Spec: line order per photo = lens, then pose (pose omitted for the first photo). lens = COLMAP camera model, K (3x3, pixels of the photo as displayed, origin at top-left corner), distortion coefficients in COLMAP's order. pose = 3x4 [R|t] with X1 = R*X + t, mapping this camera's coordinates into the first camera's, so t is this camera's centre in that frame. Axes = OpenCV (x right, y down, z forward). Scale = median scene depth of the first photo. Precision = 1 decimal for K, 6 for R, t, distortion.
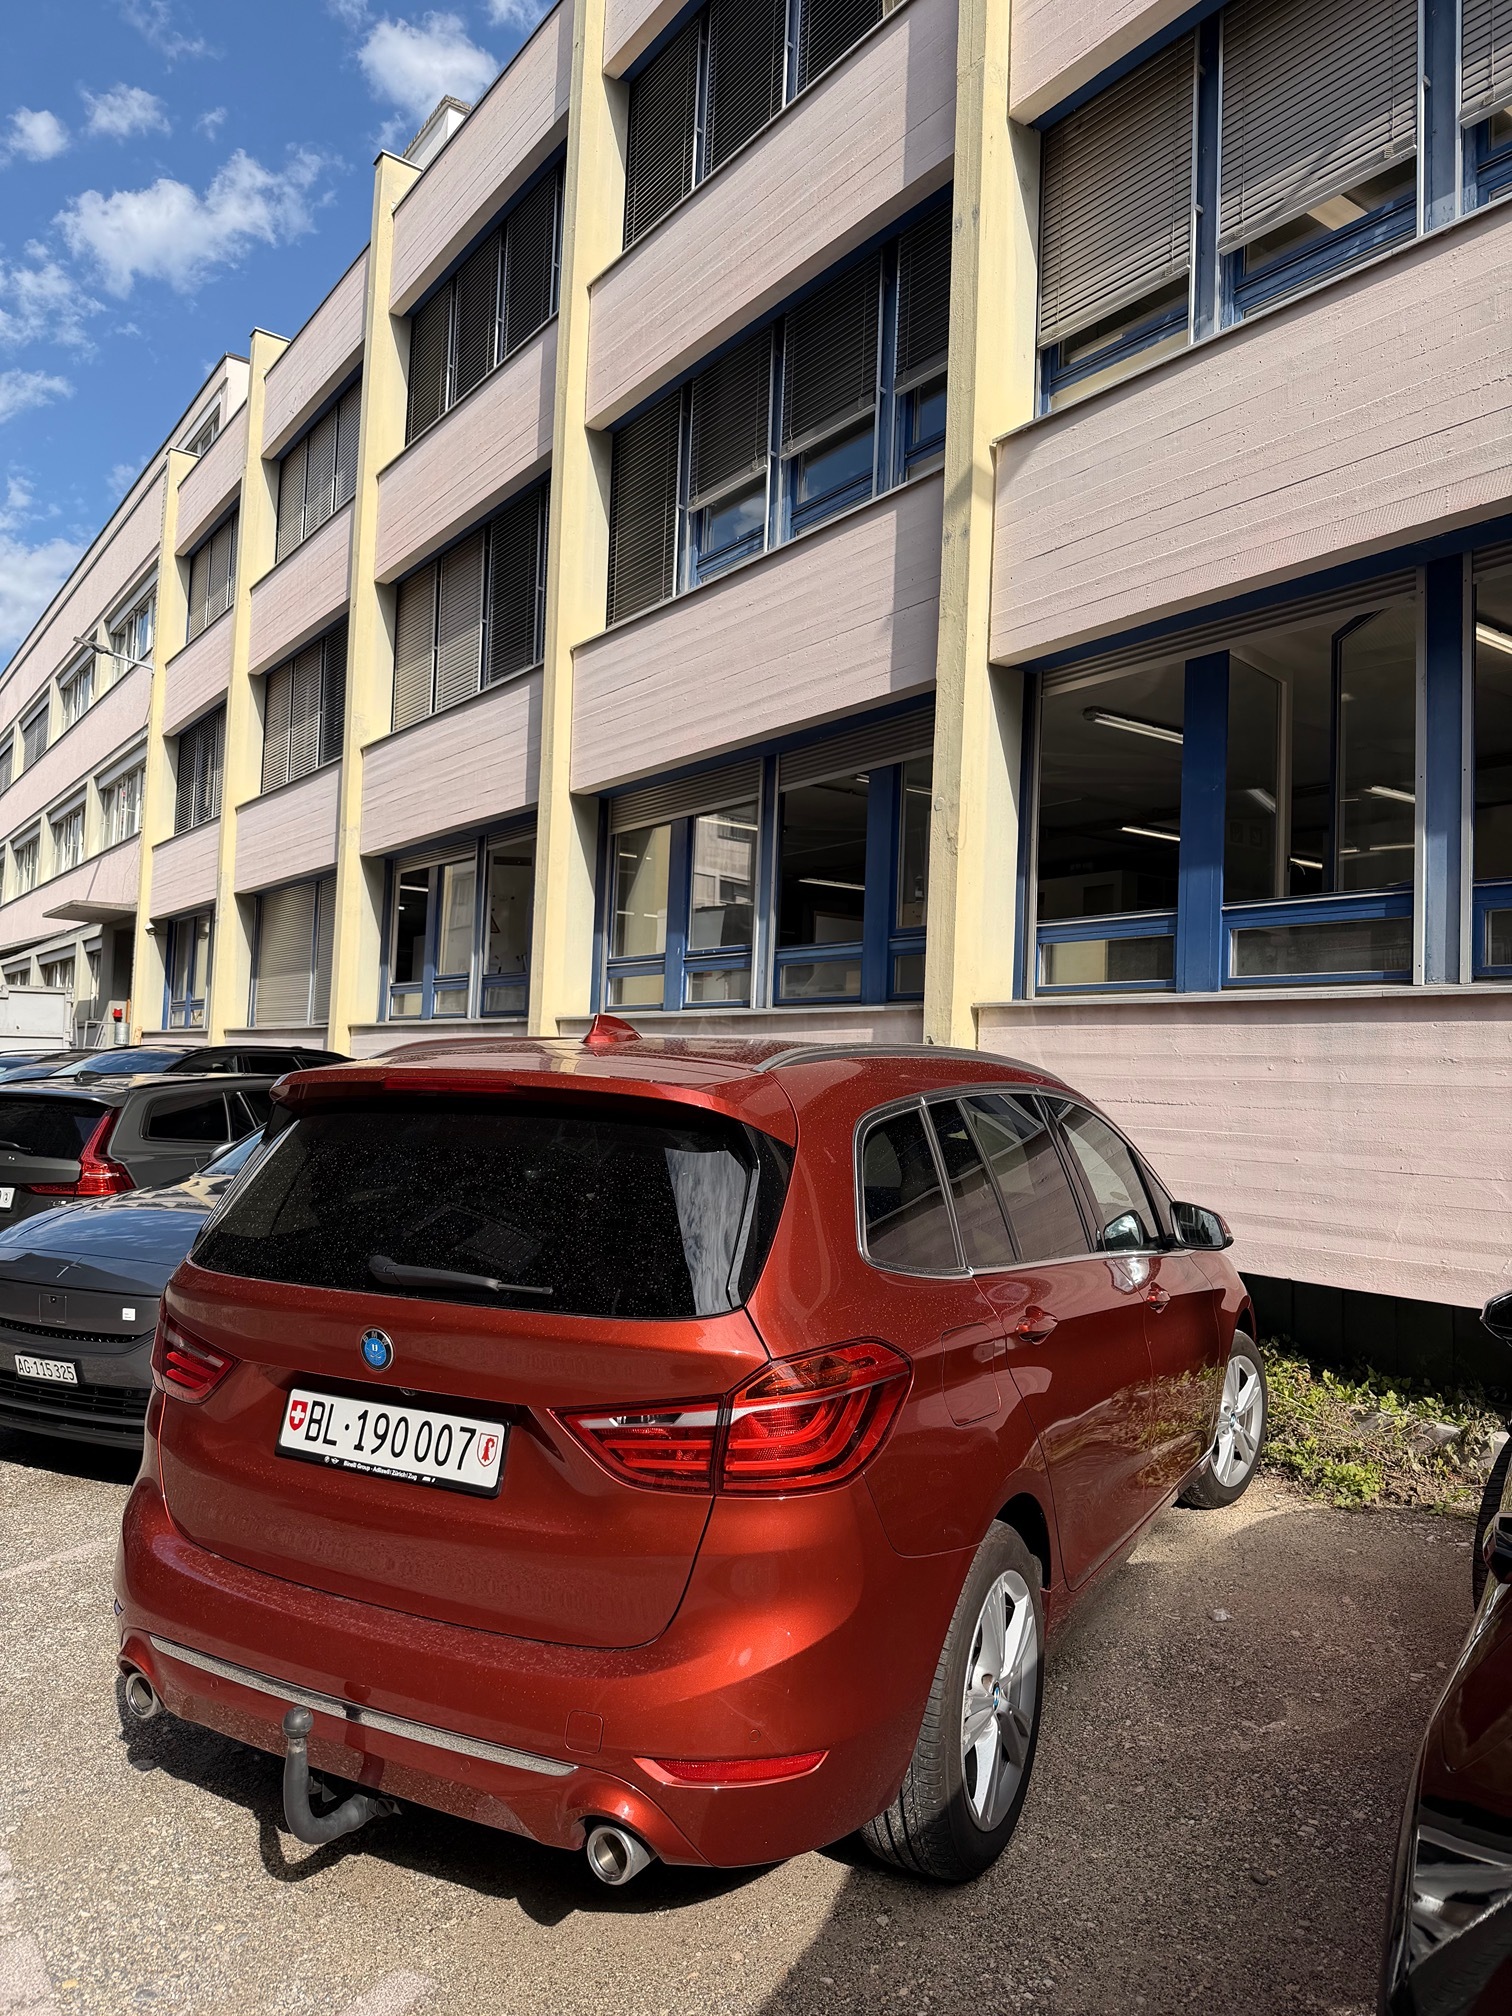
lens RADIAL K [[1408.2, 0, 763.3], [0, 1408.2, 1010.6], [0, 0, 1]] dist [0.018502, -0.032117]
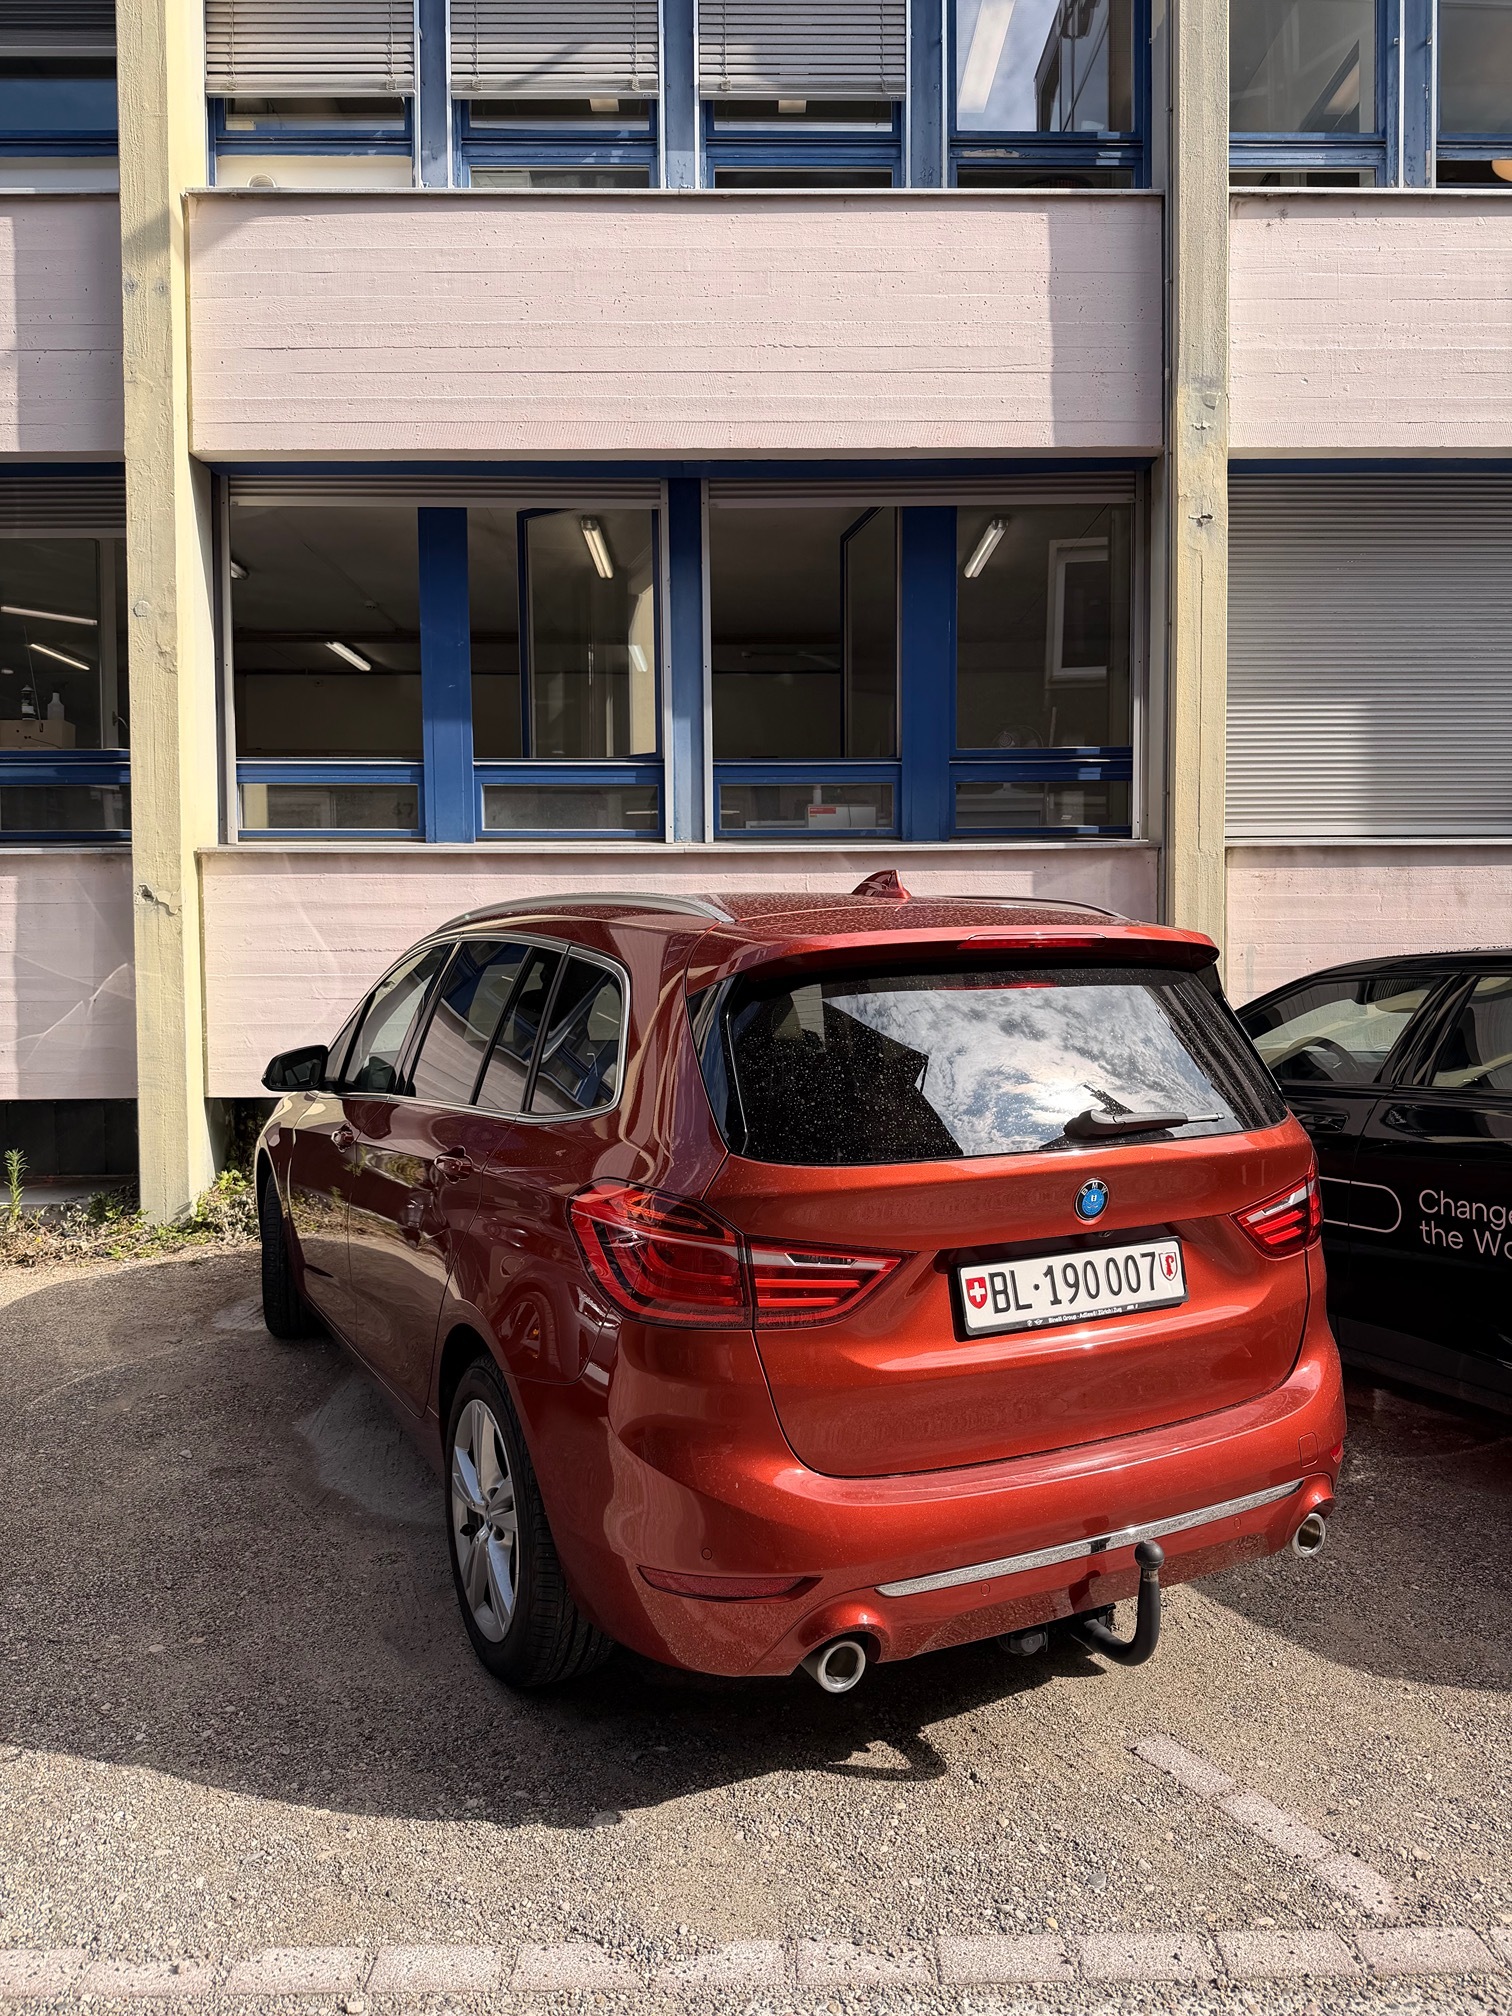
lens RADIAL K [[1408.2, 0, 761.4], [0, 1408.2, 1010.8], [0, 0, 1]] dist [0.018502, -0.032117]
pose [[0.581069, -0.070659, 0.810781, -0.442146], [-0.016890, 0.994962, 0.098815, 0.003939], [-0.813679, -0.071112, 0.576949, 0.225181]]
